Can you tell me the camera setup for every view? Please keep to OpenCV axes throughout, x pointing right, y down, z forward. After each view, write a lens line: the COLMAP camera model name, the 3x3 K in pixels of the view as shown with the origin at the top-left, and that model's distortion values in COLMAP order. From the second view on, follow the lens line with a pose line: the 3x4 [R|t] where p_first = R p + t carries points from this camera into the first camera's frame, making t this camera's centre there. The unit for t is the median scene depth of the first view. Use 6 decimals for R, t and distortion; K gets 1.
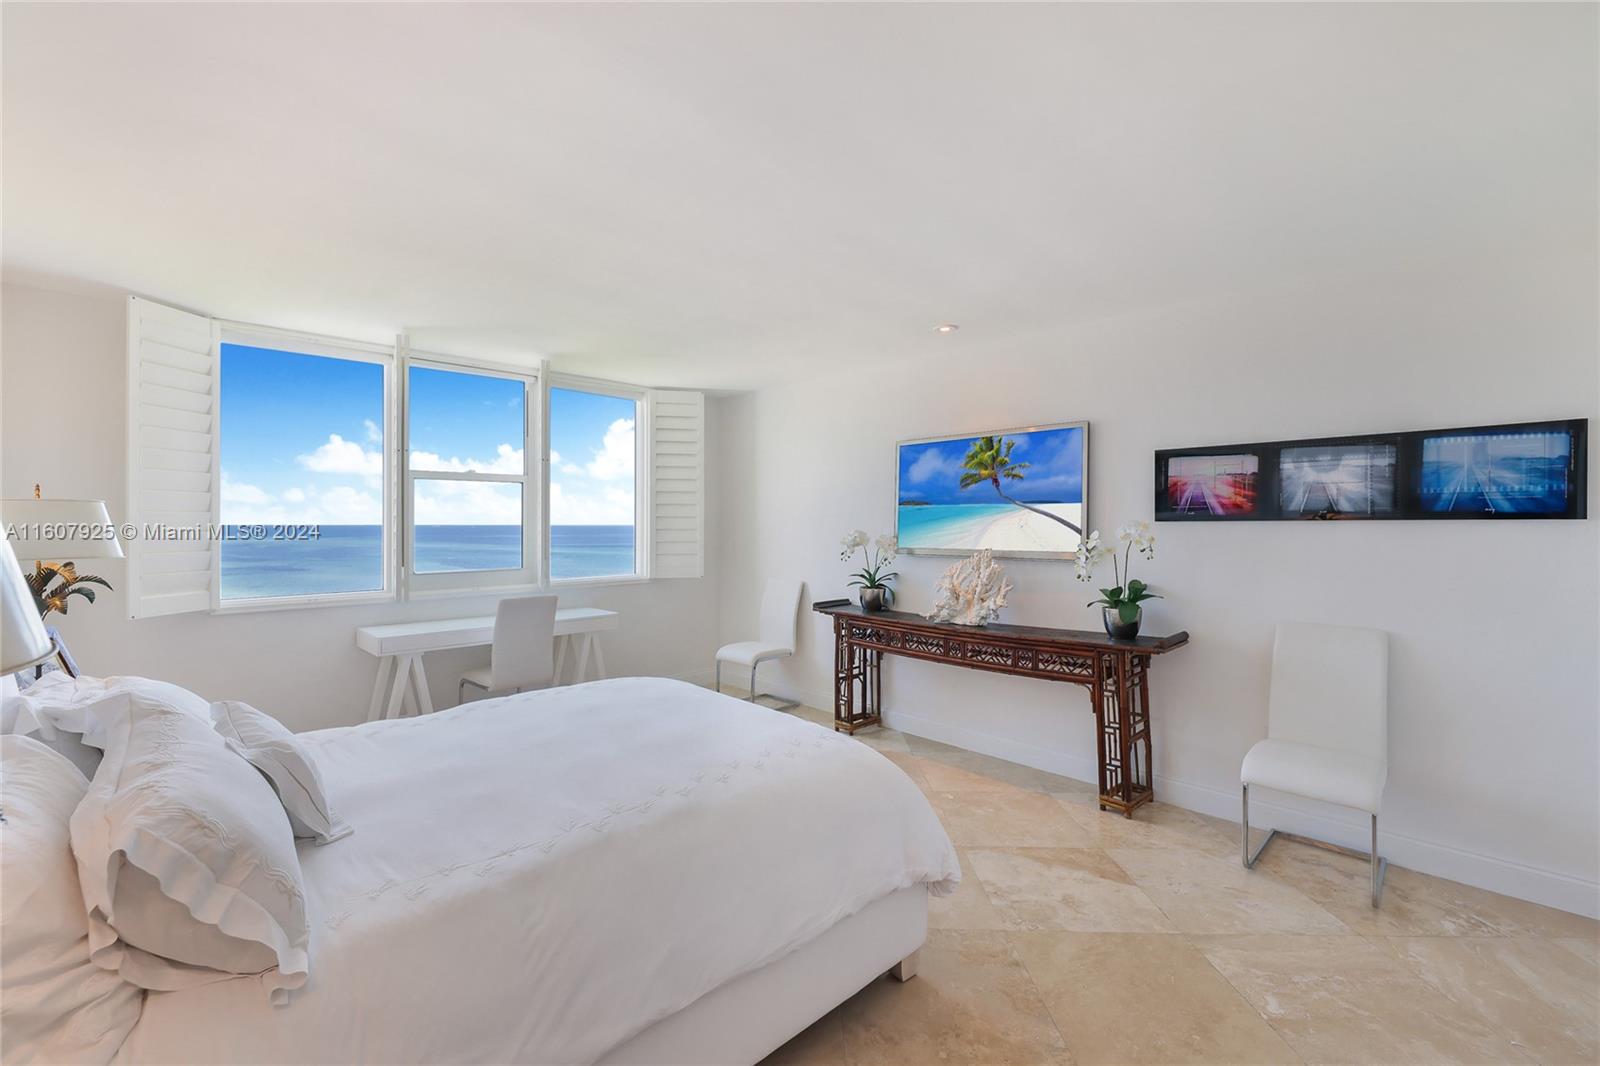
lens RADIAL K [[696.0, 0, 800.0], [0, 696.0, 533.0], [0, 0, 1]] dist [-0.000067, -0.000061]
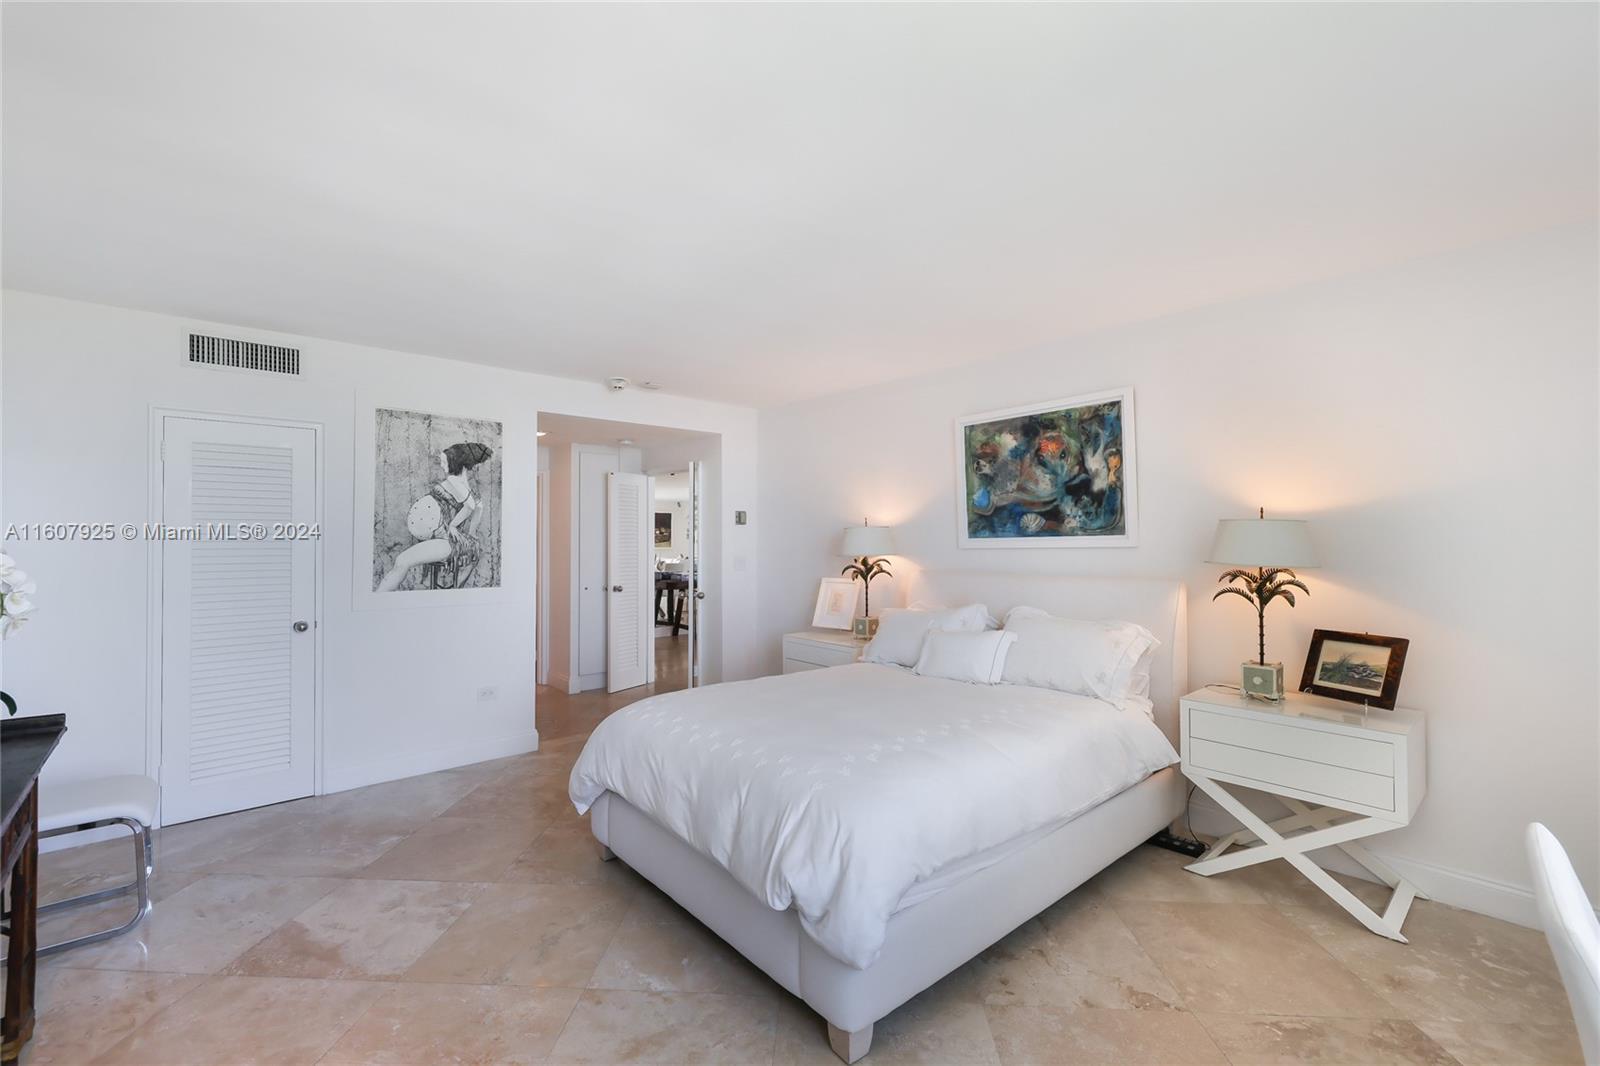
lens RADIAL K [[696.0, 0, 800.0], [0, 696.0, 533.0], [0, 0, 1]] dist [-0.000067, -0.000061]
pose [[-0.998789, -0.000894, 0.049193, -0.259794], [-0.000925, 0.999999, -0.000599, -0.013000], [-0.049193, -0.000643, -0.998789, 2.032332]]
